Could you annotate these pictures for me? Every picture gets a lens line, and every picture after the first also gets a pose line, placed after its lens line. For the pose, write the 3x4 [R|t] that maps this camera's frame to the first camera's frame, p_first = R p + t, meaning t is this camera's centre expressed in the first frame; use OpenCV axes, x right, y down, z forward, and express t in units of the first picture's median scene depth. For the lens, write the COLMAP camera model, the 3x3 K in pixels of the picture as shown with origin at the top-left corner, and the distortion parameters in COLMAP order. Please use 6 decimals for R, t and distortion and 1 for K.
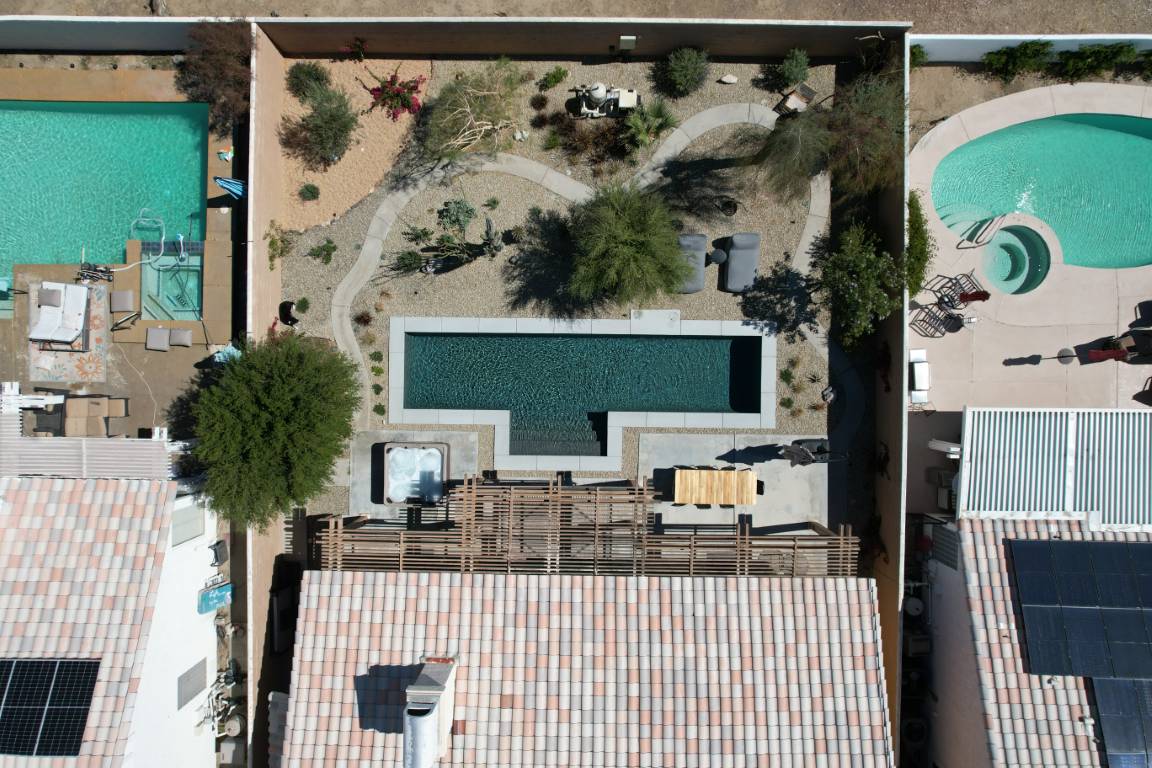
lens RADIAL K [[733.1, 0, 574.1], [0, 733.1, 381.8], [0, 0, 1]] dist [-0.081223, 0.070593]
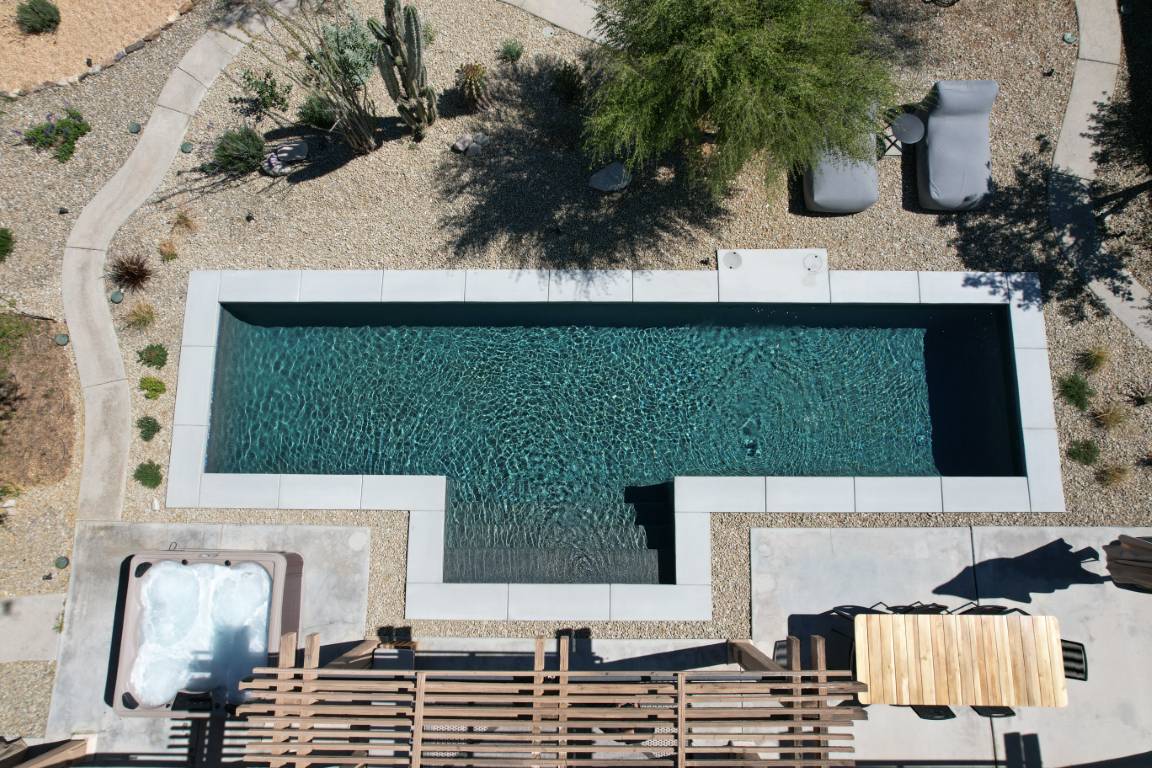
lens RADIAL K [[733.1, 0, 574.1], [0, 733.1, 381.8], [0, 0, 1]] dist [-0.081223, 0.070593]
pose [[0.999976, -0.005958, 0.003509, -0.014026], [0.006509, 0.982320, -0.187097, 0.066282], [-0.002332, 0.187115, 0.982335, 0.575243]]
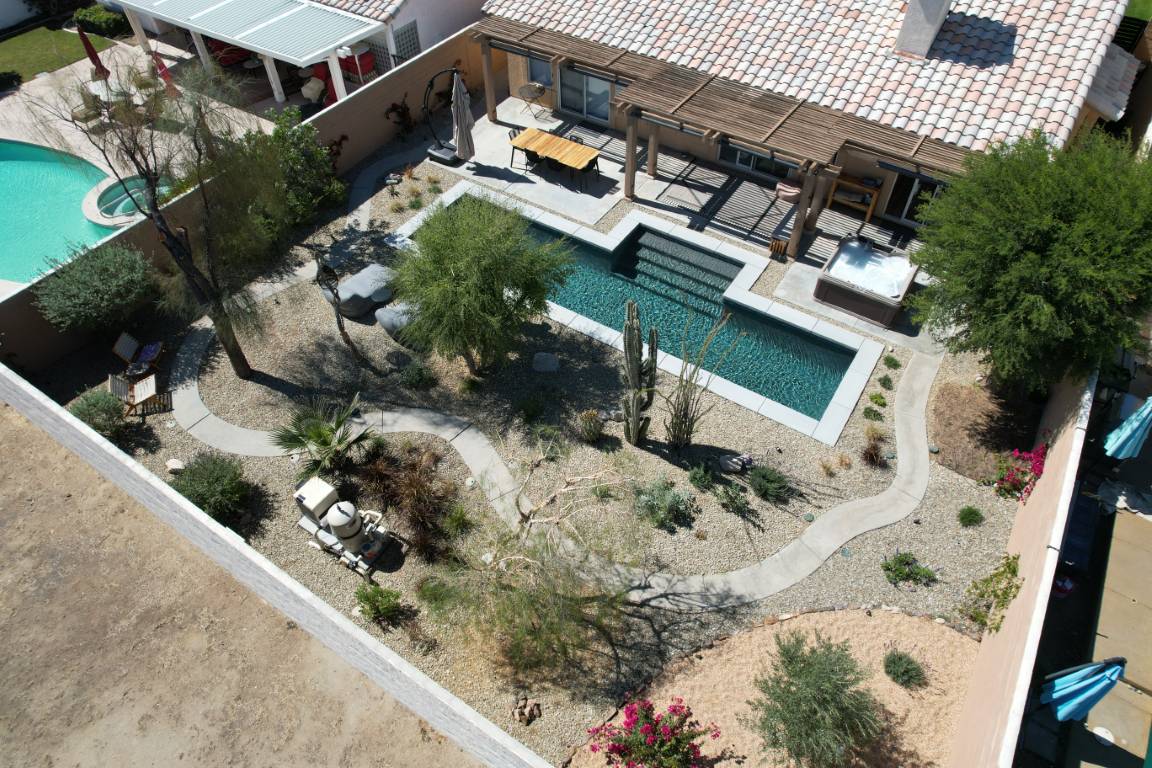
lens RADIAL K [[736.6, 0, 574.8], [0, 736.6, 381.5], [0, 0, 1]] dist [-0.086337, 0.079295]
pose [[-0.843671, -0.389364, 0.369613, -0.278738], [0.536406, -0.639672, 0.550534, -0.527317], [0.022073, 0.662733, 0.748530, 0.489395]]
